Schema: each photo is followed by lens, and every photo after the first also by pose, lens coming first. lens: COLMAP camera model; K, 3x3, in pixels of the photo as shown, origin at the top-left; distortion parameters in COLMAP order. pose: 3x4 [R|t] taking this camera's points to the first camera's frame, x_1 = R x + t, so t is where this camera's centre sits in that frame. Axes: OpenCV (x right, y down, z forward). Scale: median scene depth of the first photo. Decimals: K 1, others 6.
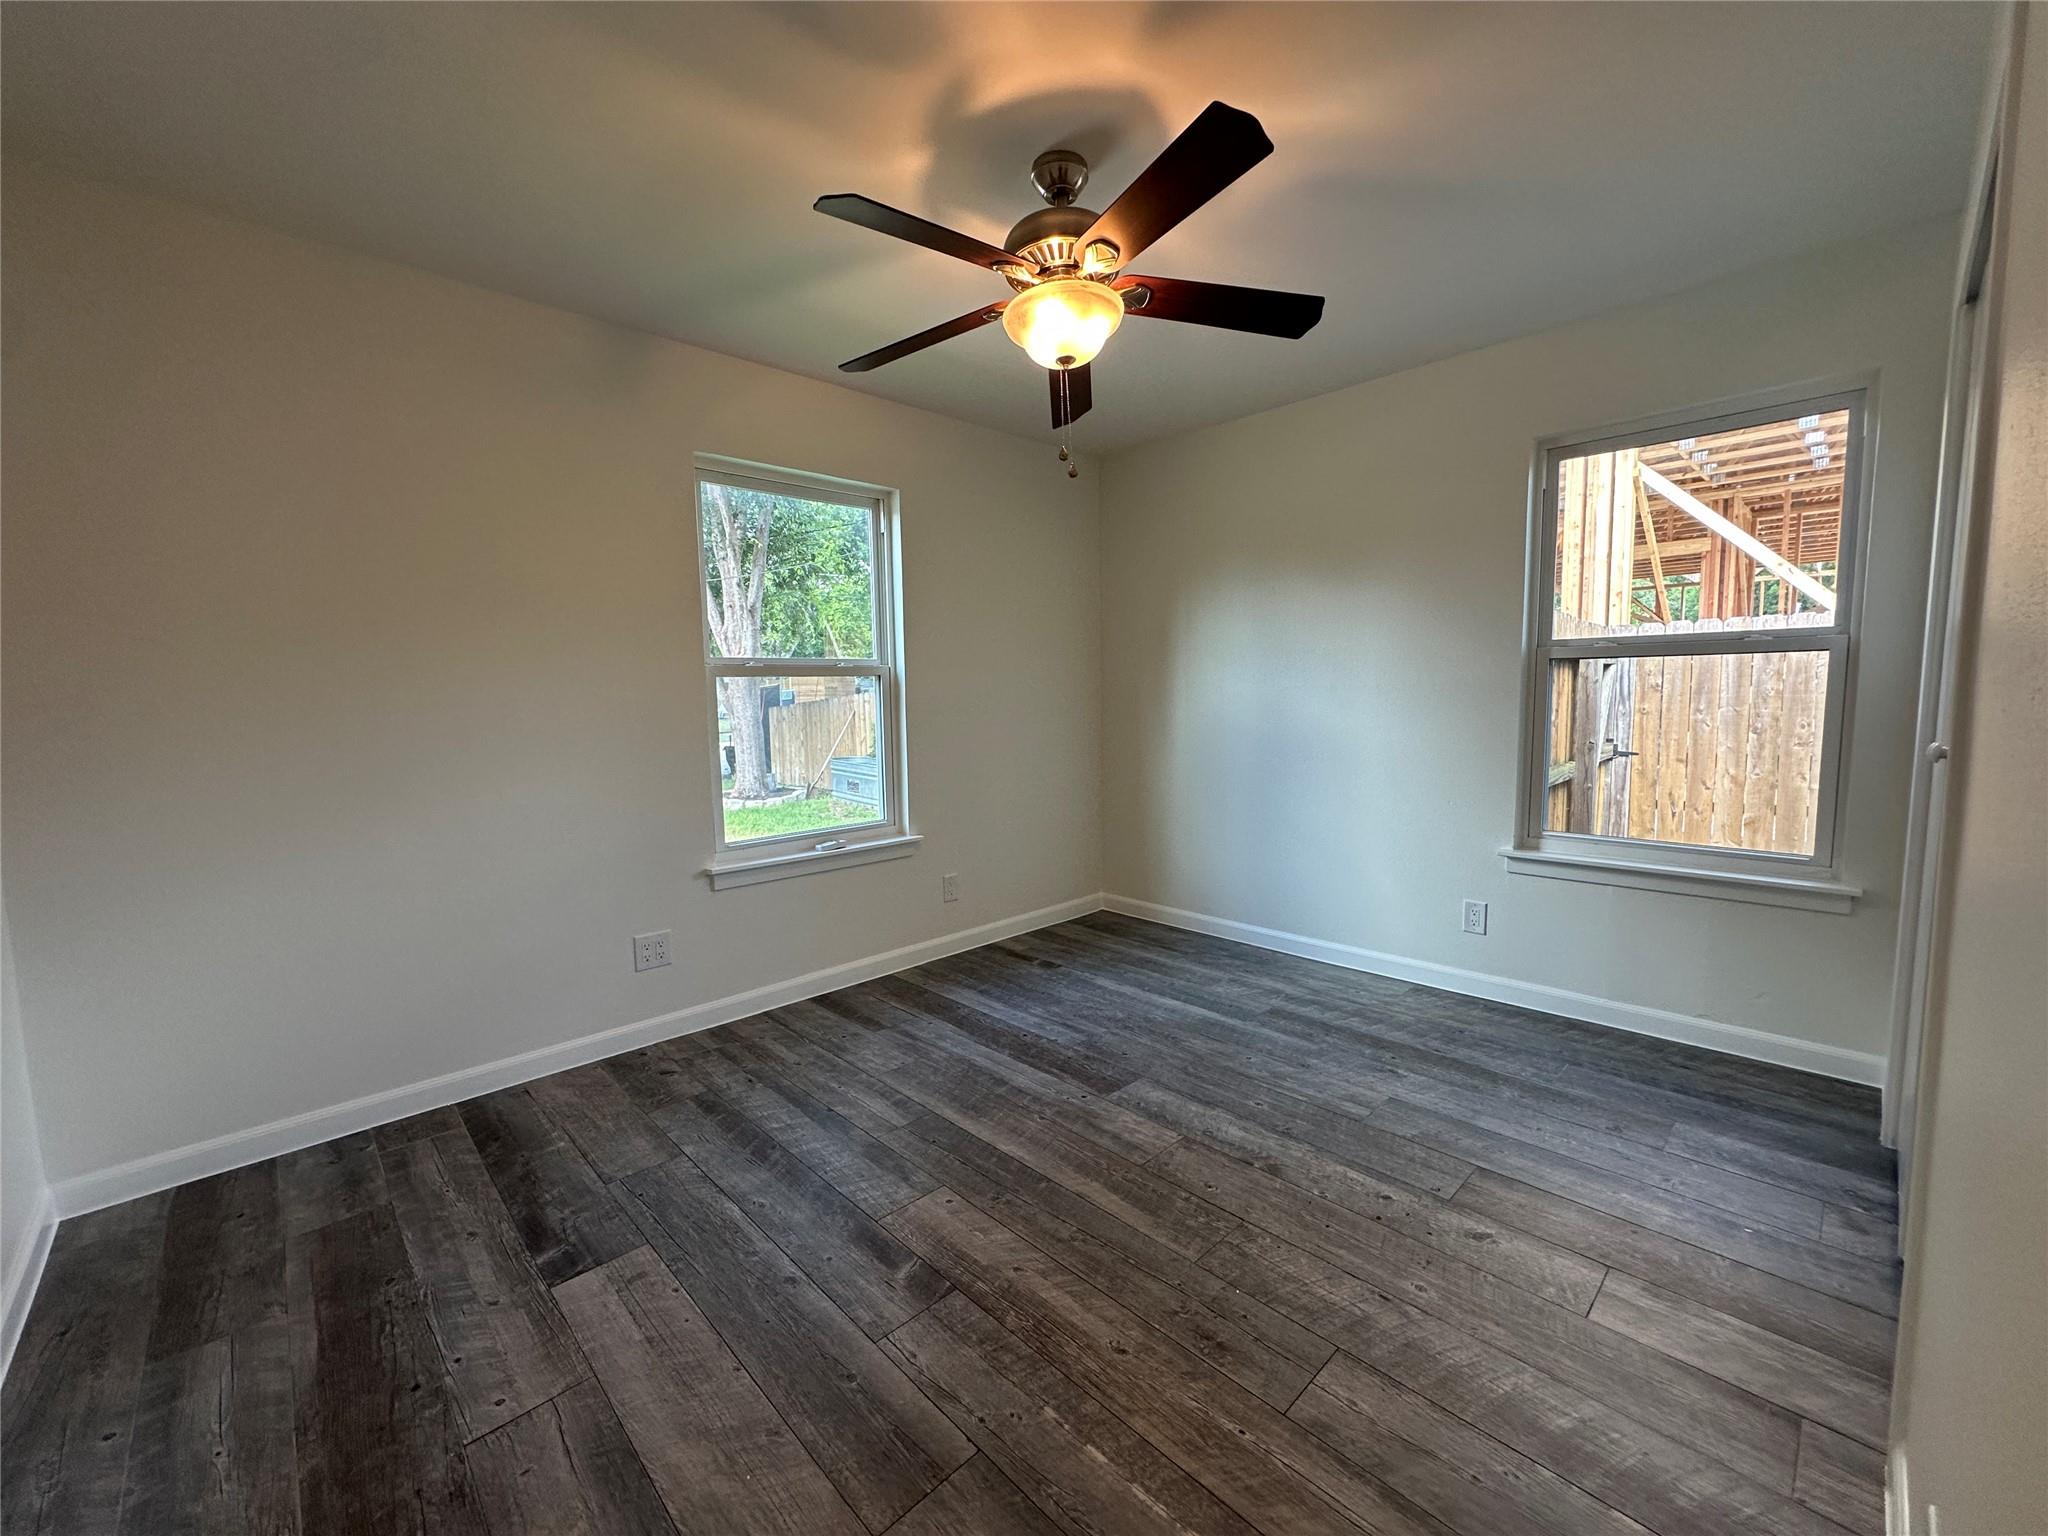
lens RADIAL K [[818.4, 0, 1024.0], [0, 818.4, 768.0], [0, 0, 1]] dist [-0.003583, 0.000402]
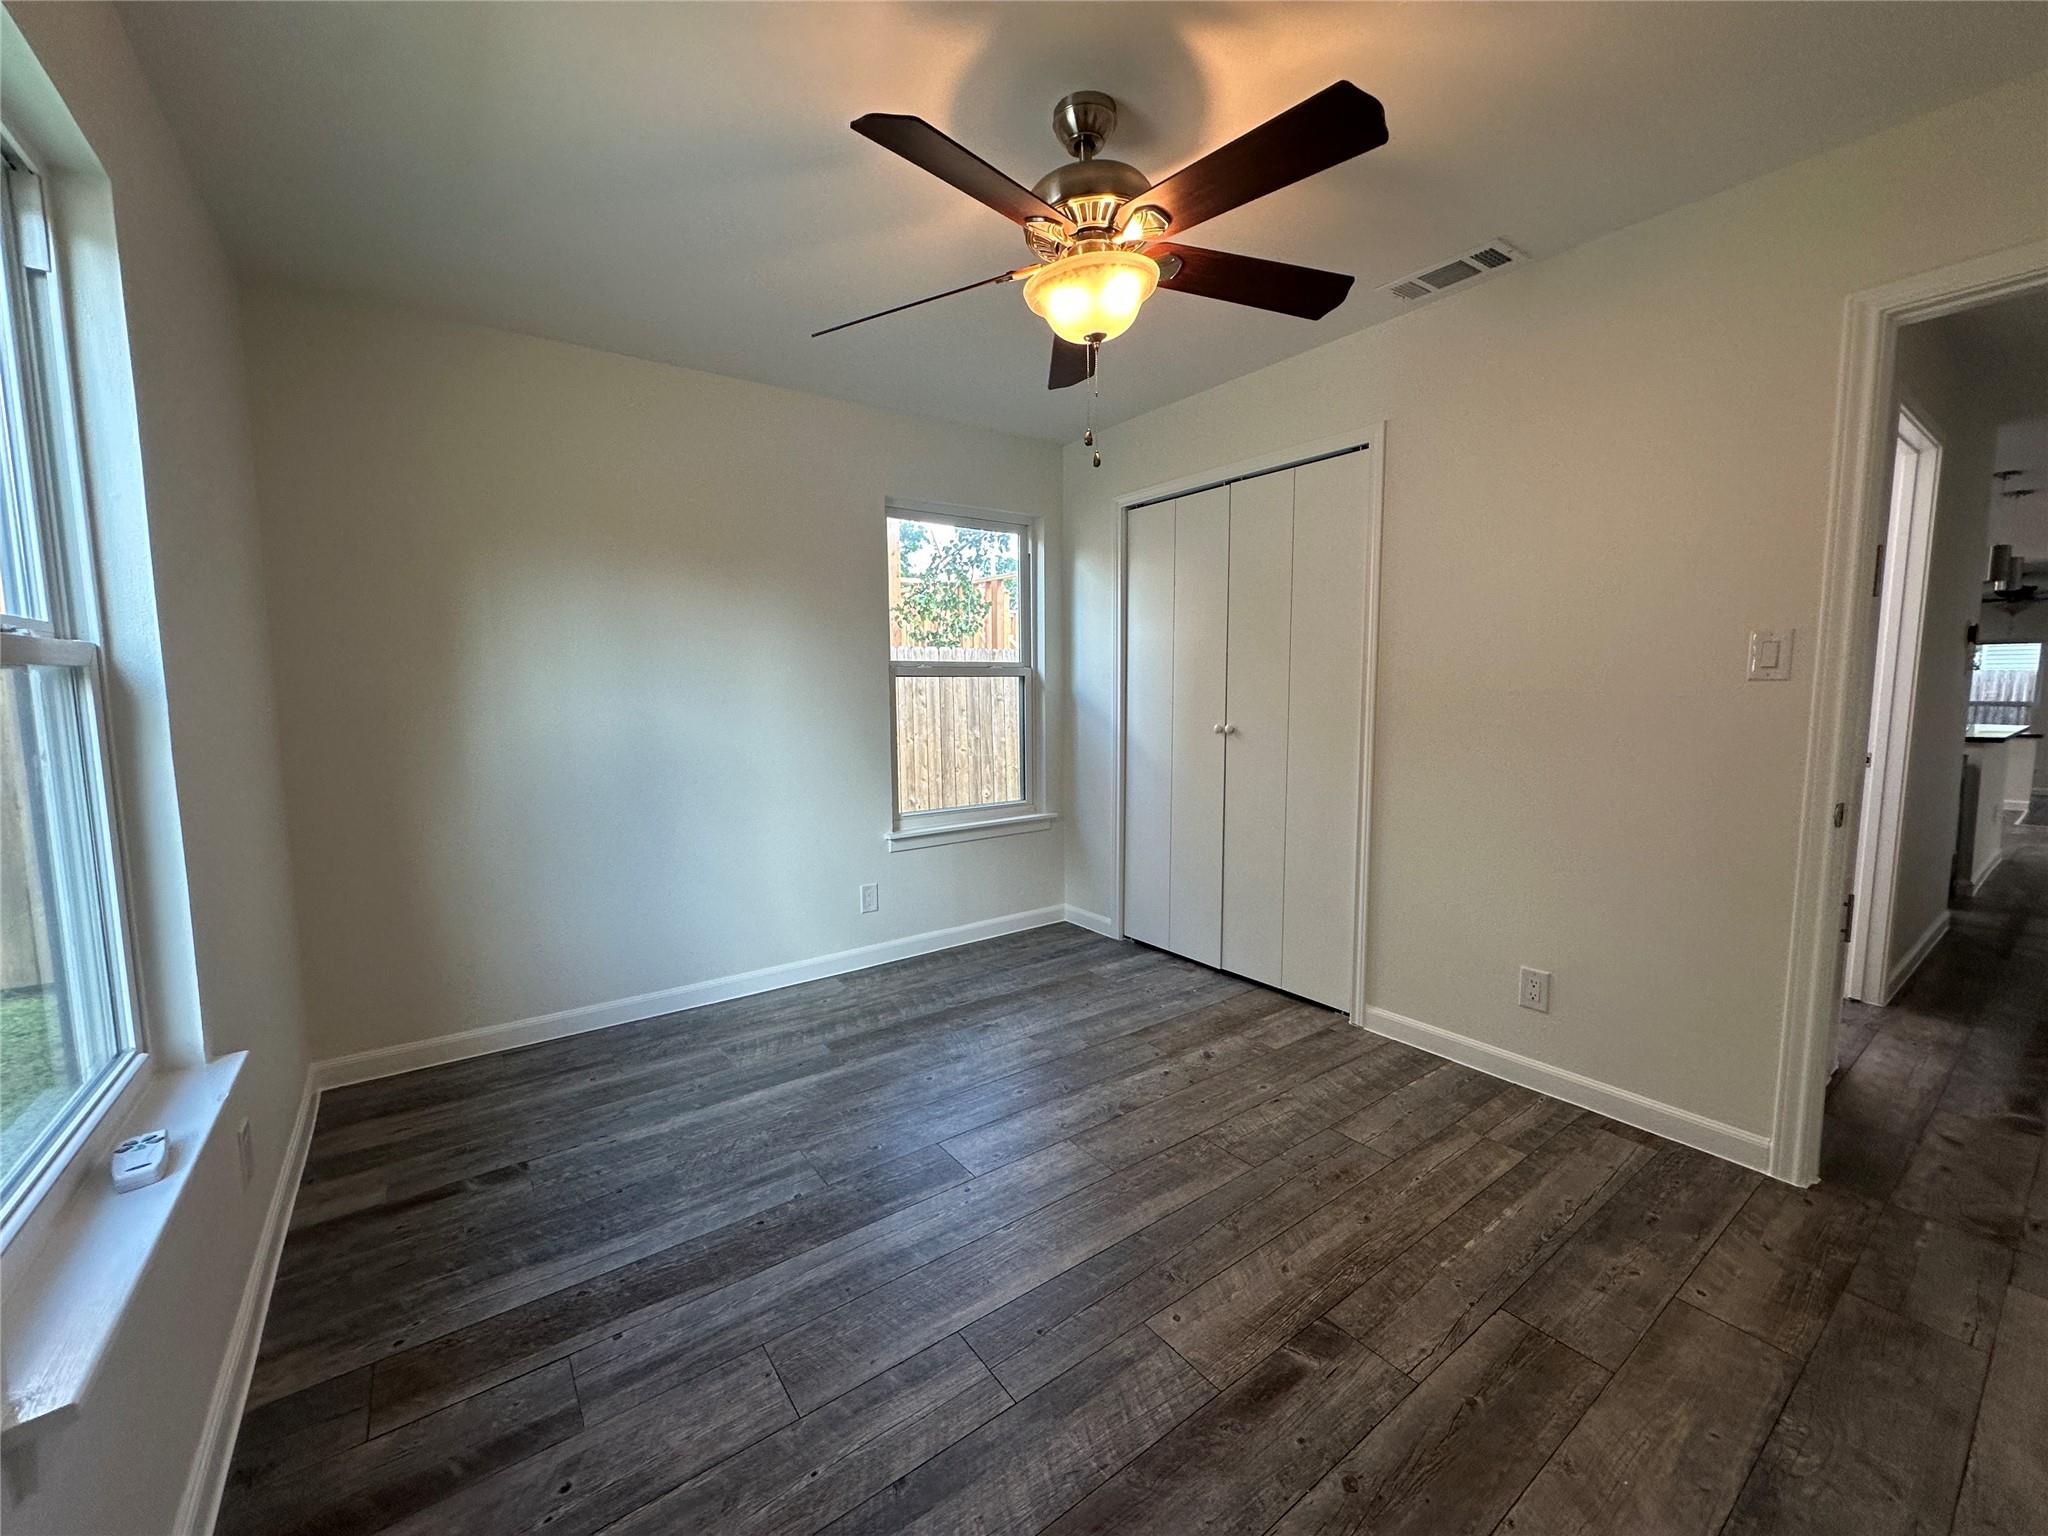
lens RADIAL K [[818.4, 0, 1024.0], [0, 818.4, 768.0], [0, 0, 1]] dist [-0.003583, 0.000402]
pose [[0.131769, -0.083462, 0.987761, -0.587979], [0.096240, 0.992819, 0.071051, -0.065915], [-0.986598, 0.085700, 0.138855, 0.657227]]
